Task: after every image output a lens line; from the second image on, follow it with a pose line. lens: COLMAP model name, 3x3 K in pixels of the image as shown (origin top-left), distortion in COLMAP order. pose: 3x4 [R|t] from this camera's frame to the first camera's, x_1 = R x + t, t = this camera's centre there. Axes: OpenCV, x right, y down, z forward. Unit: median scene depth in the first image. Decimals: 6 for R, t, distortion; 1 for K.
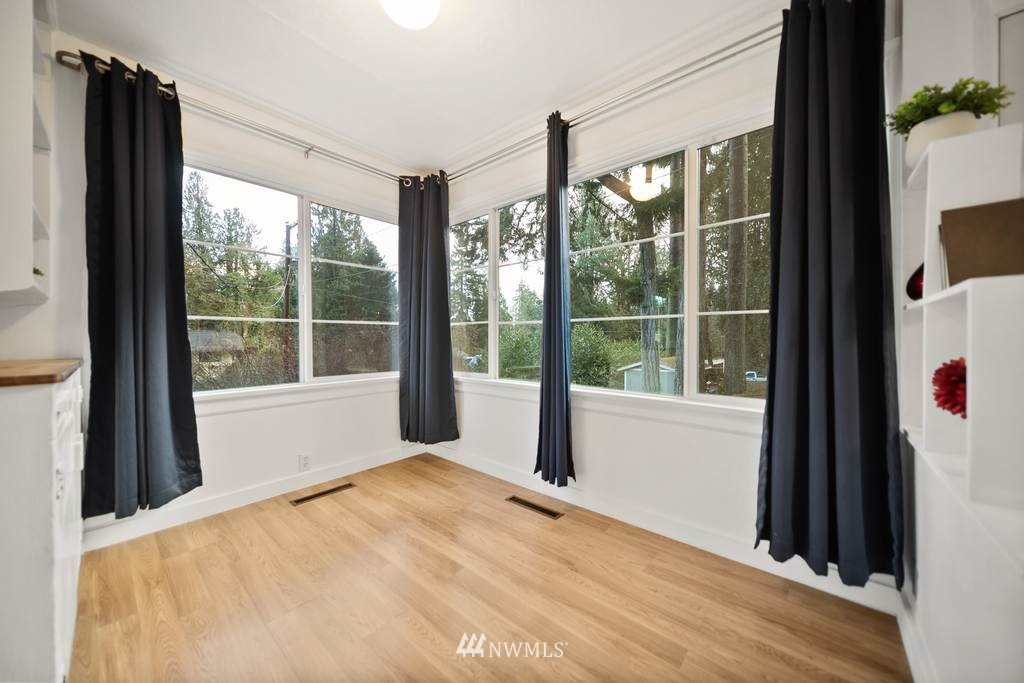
lens RADIAL K [[360.6, 0, 515.3], [0, 360.6, 339.2], [0, 0, 1]] dist [-0.005784, 0.000161]
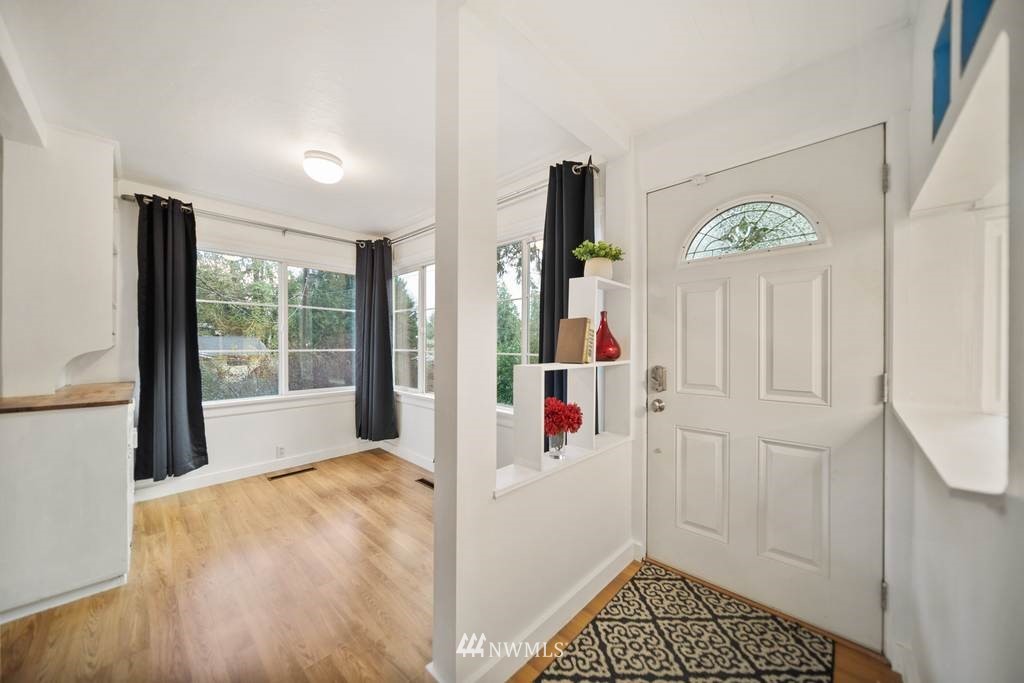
lens RADIAL K [[360.6, 0, 514.2], [0, 360.6, 341.8], [0, 0, 1]] dist [-0.005784, 0.000161]
pose [[0.998657, 0.002903, -0.051726, 0.473352], [-0.003173, 0.999982, -0.005136, -0.100027], [0.051710, 0.005293, 0.998648, -0.429223]]
